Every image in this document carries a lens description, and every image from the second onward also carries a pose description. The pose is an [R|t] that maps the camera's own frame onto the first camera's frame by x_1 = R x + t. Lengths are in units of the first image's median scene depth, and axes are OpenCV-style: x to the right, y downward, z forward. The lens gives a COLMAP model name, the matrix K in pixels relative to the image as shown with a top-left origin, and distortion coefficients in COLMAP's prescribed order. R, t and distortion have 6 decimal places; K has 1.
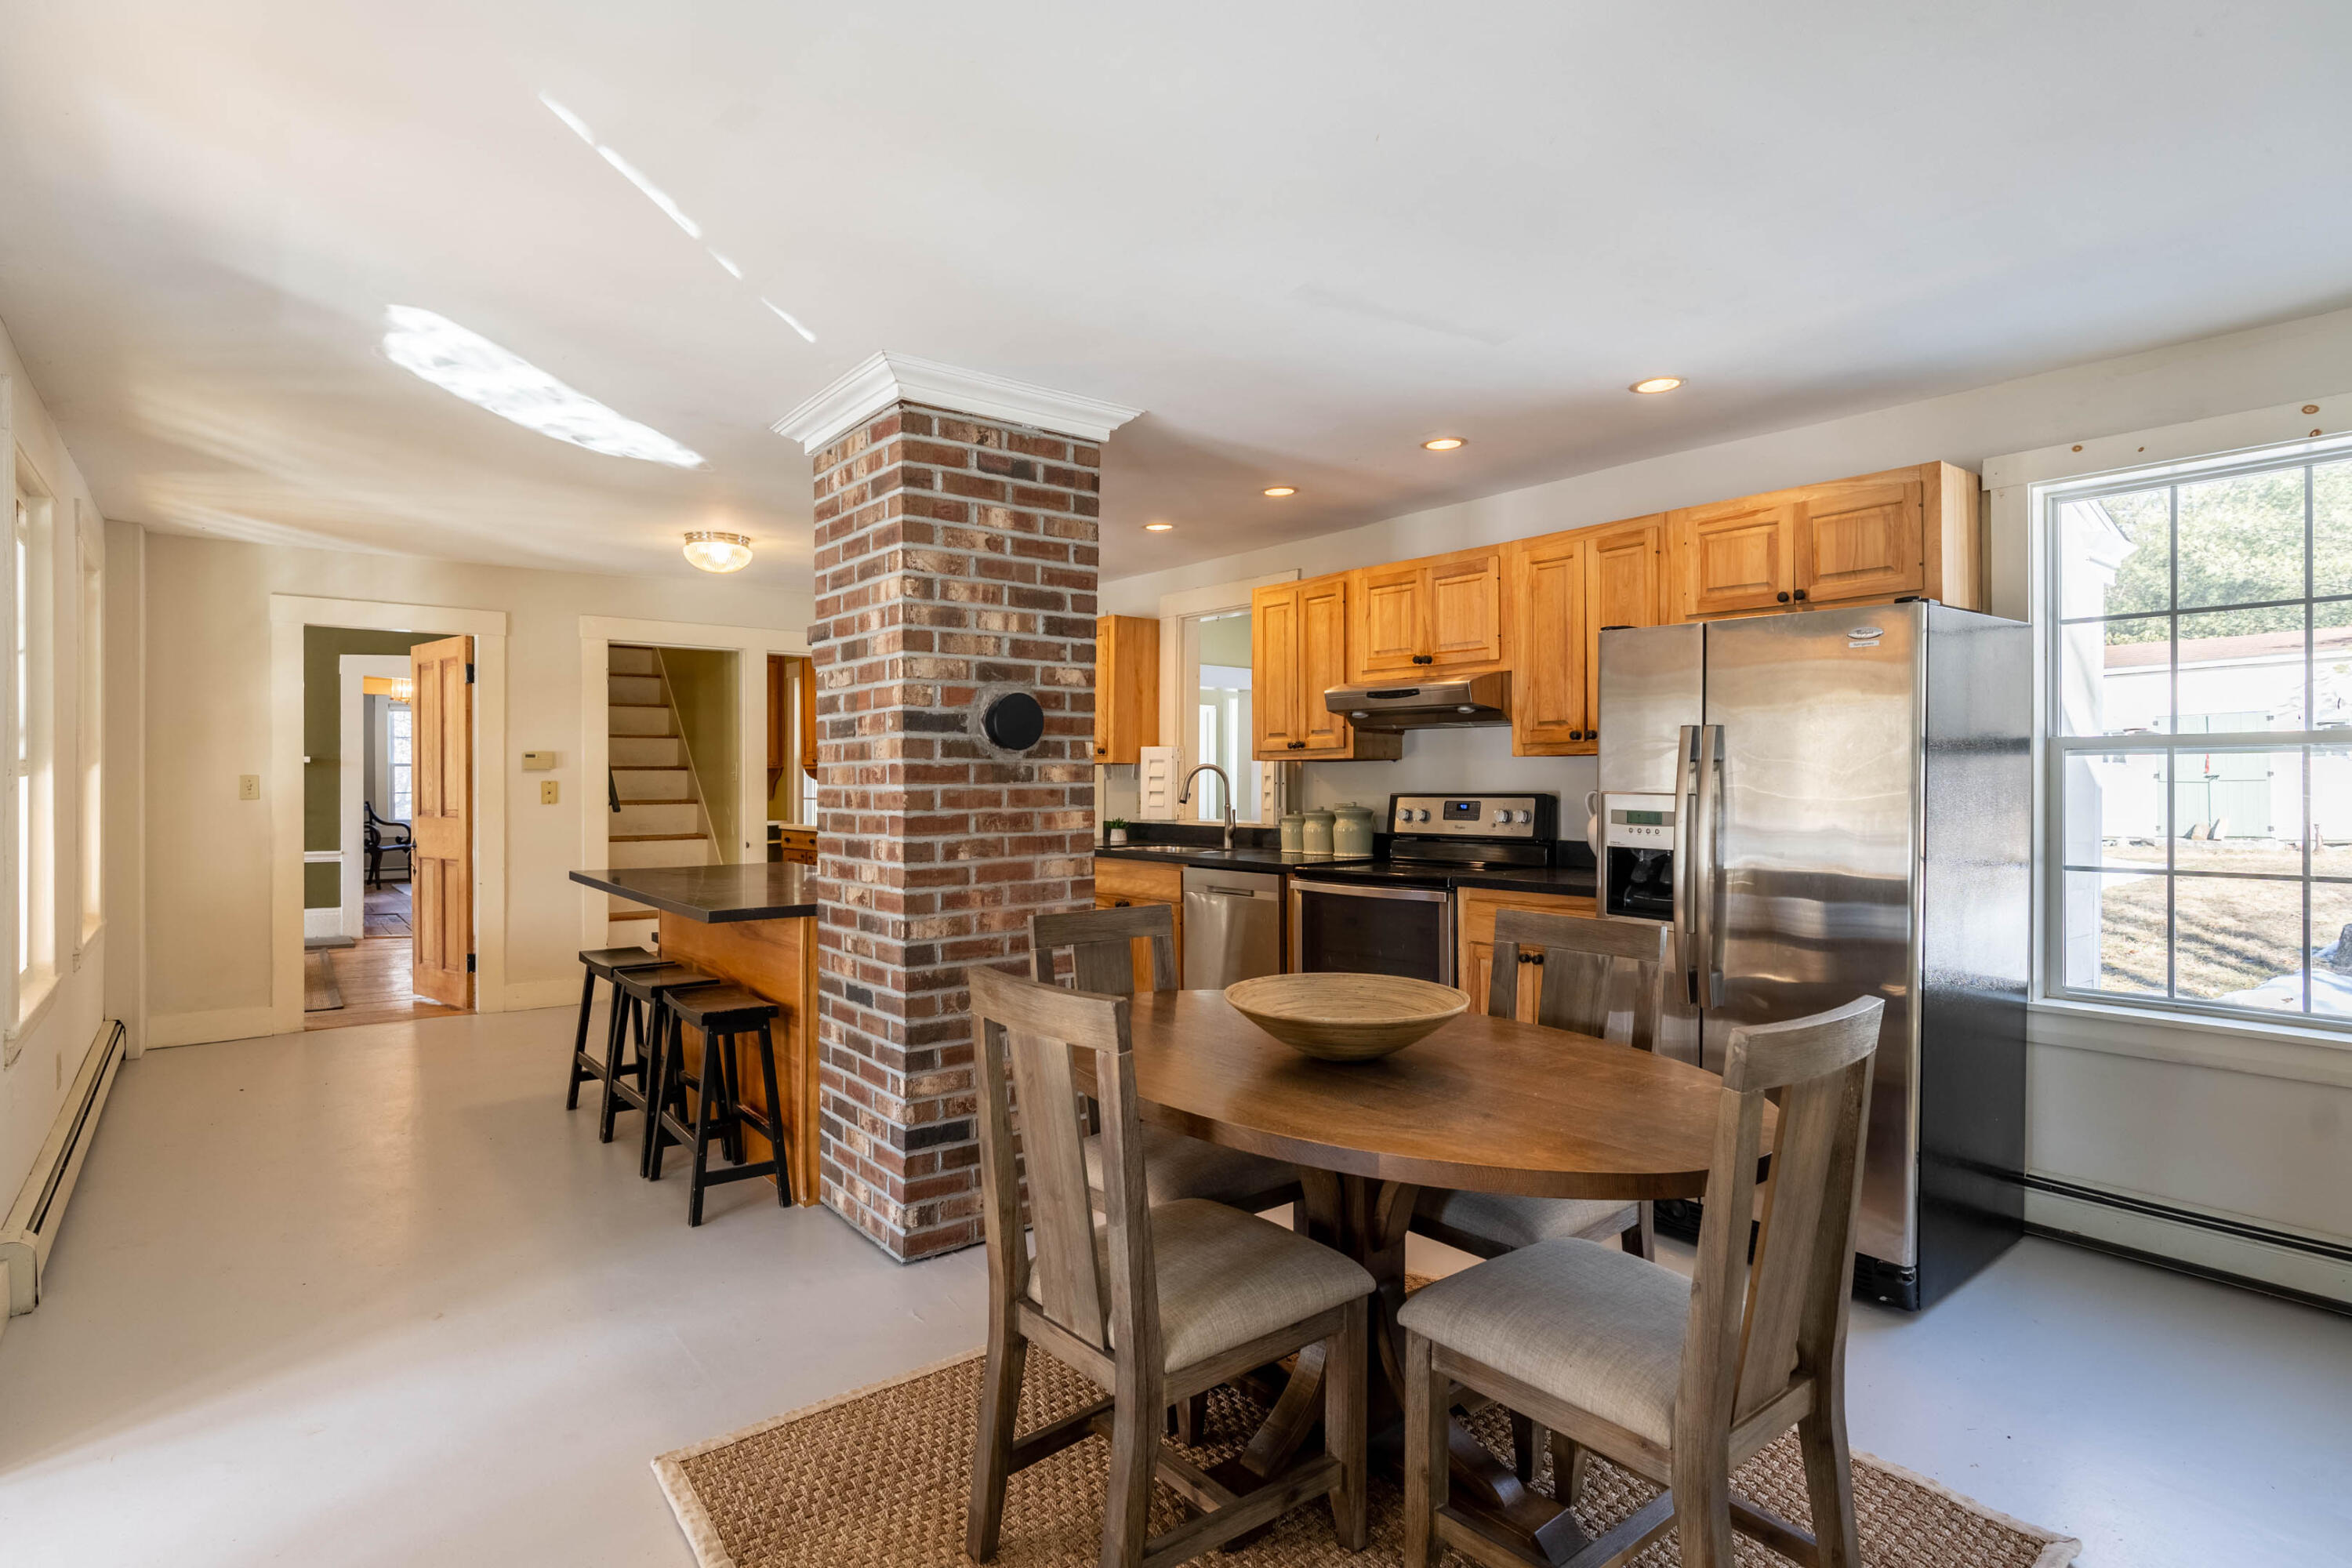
lens RADIAL K [[1214.6, 0, 1169.2], [0, 1214.6, 779.7], [0, 0, 1]] dist [-0.000912, -0.000017]
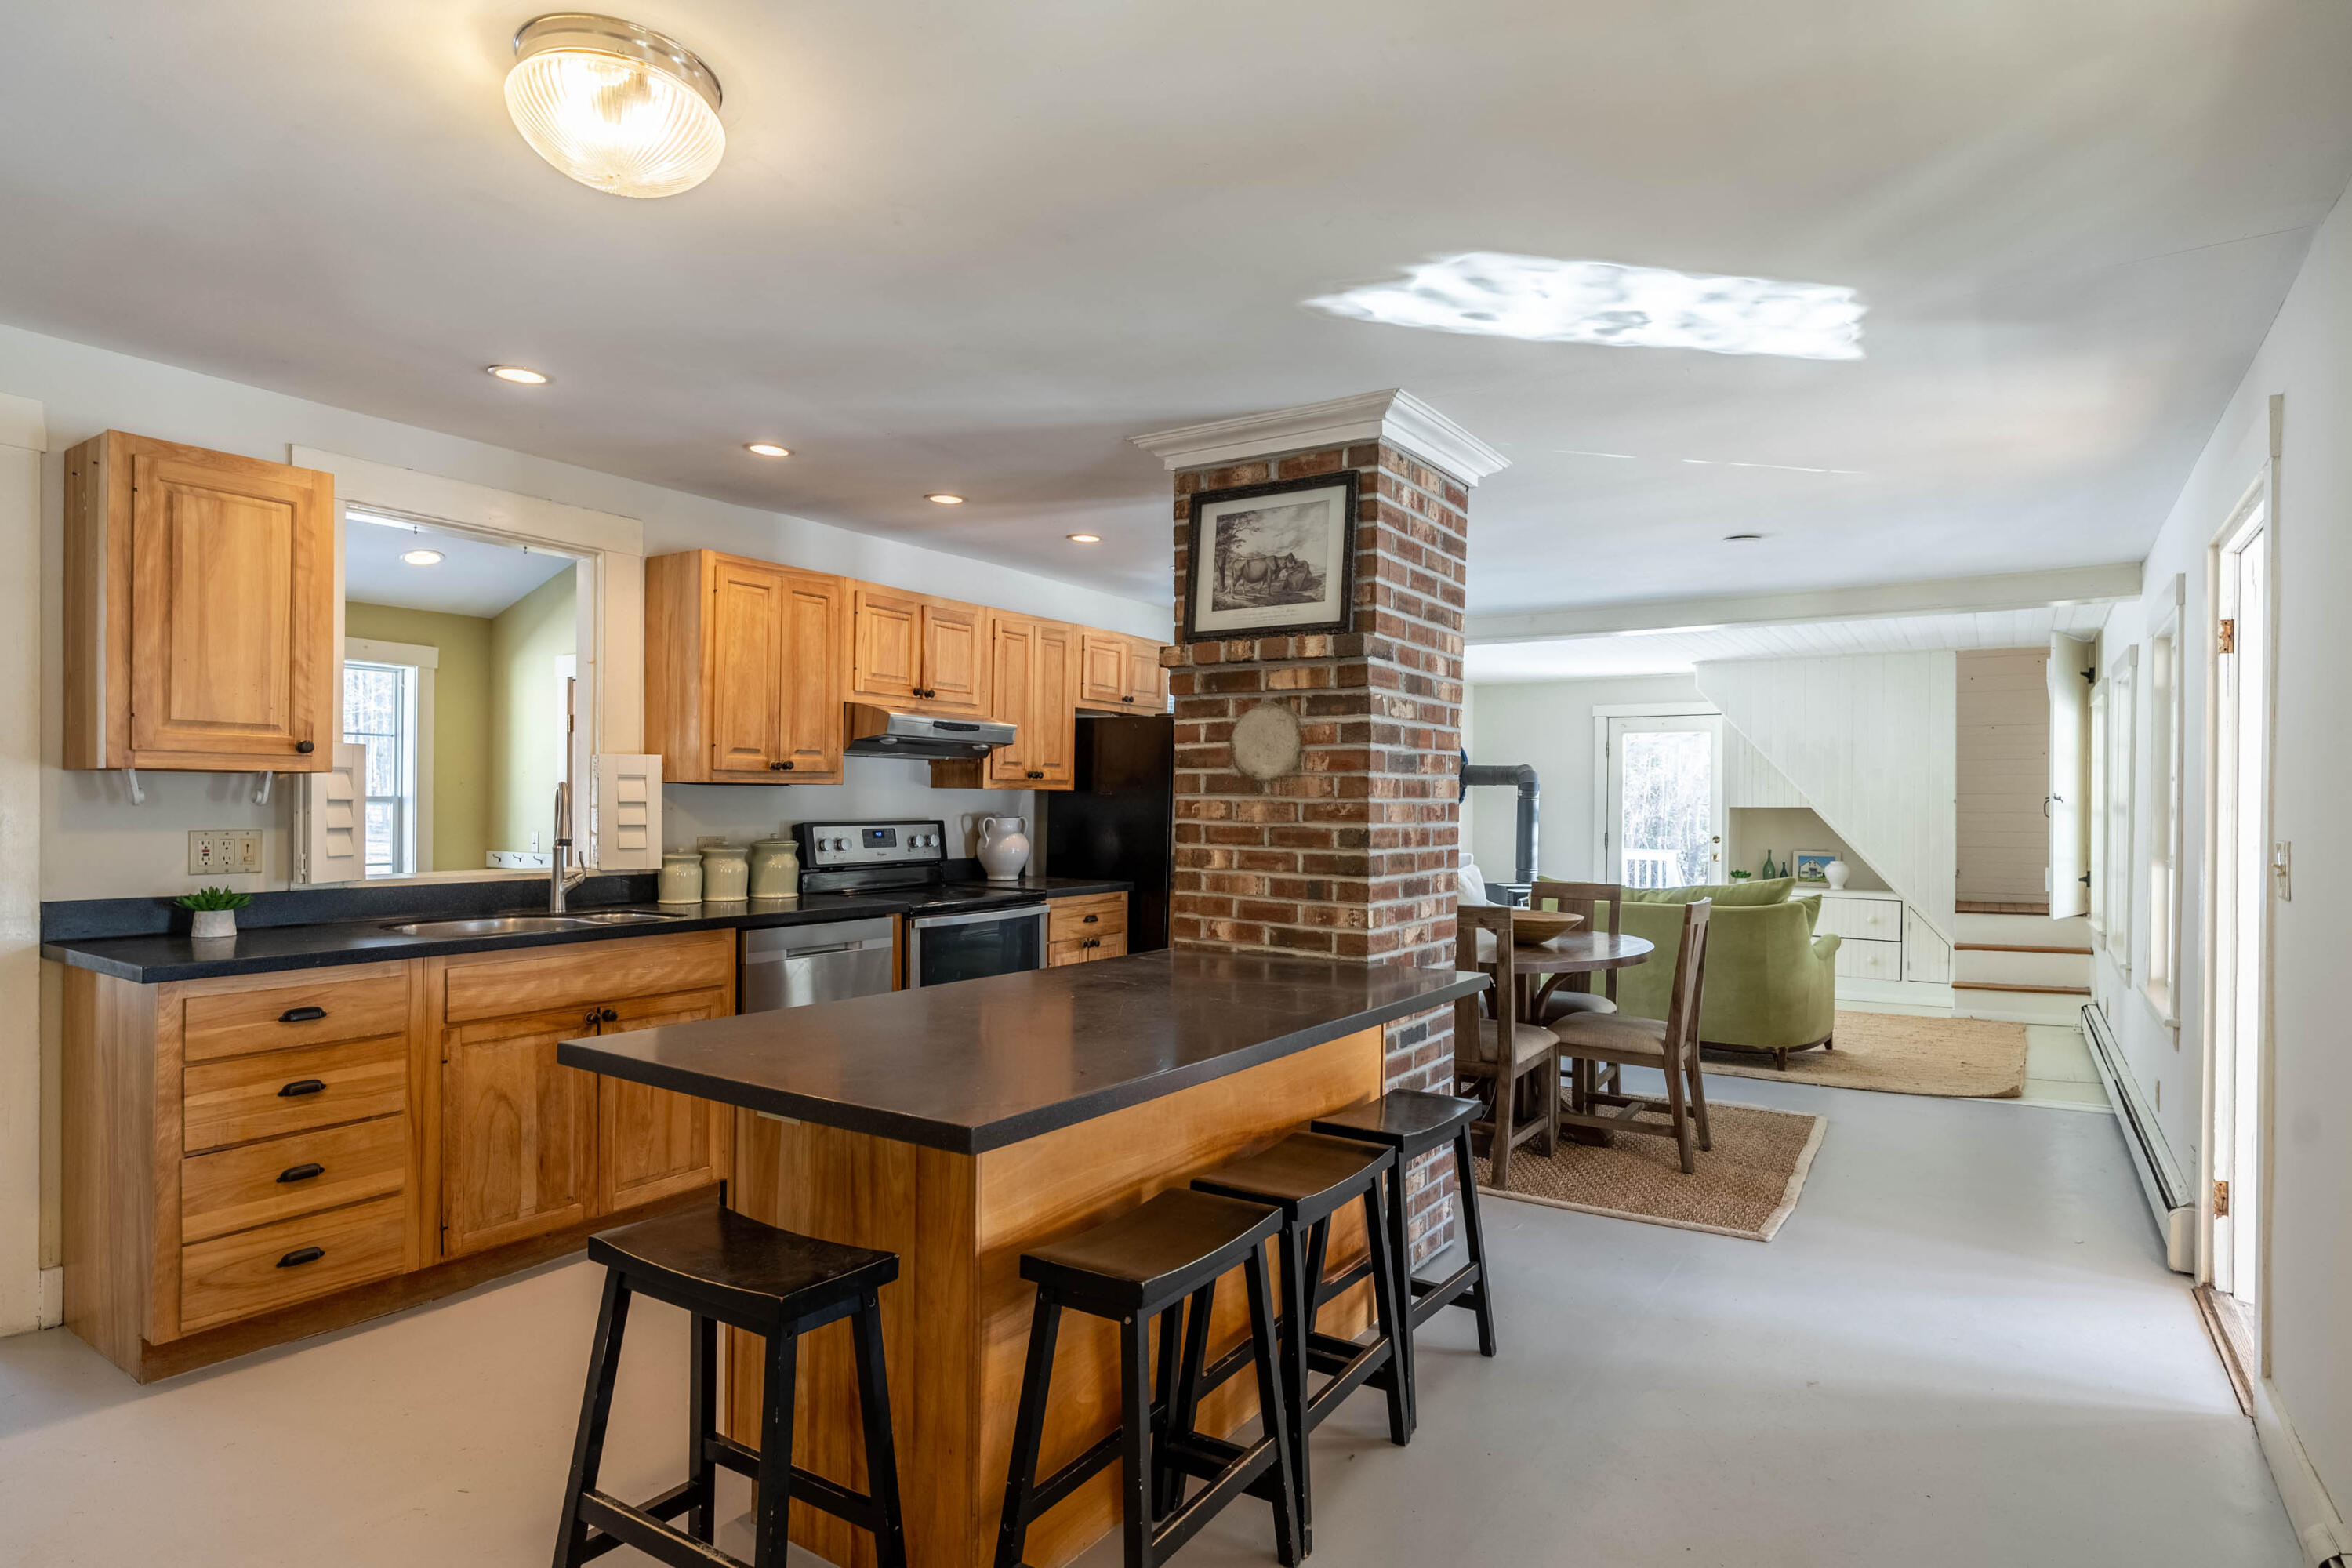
lens RADIAL K [[1269.5, 0, 1168.7], [0, 1269.5, 800.4], [0, 0, 1]] dist [0.002815, -0.000180]
pose [[-0.323124, -0.000279, 0.946357, -1.140104], [-0.012421, 0.999915, -0.003946, -0.006984], [-0.946275, -0.013029, -0.323100, 1.487926]]
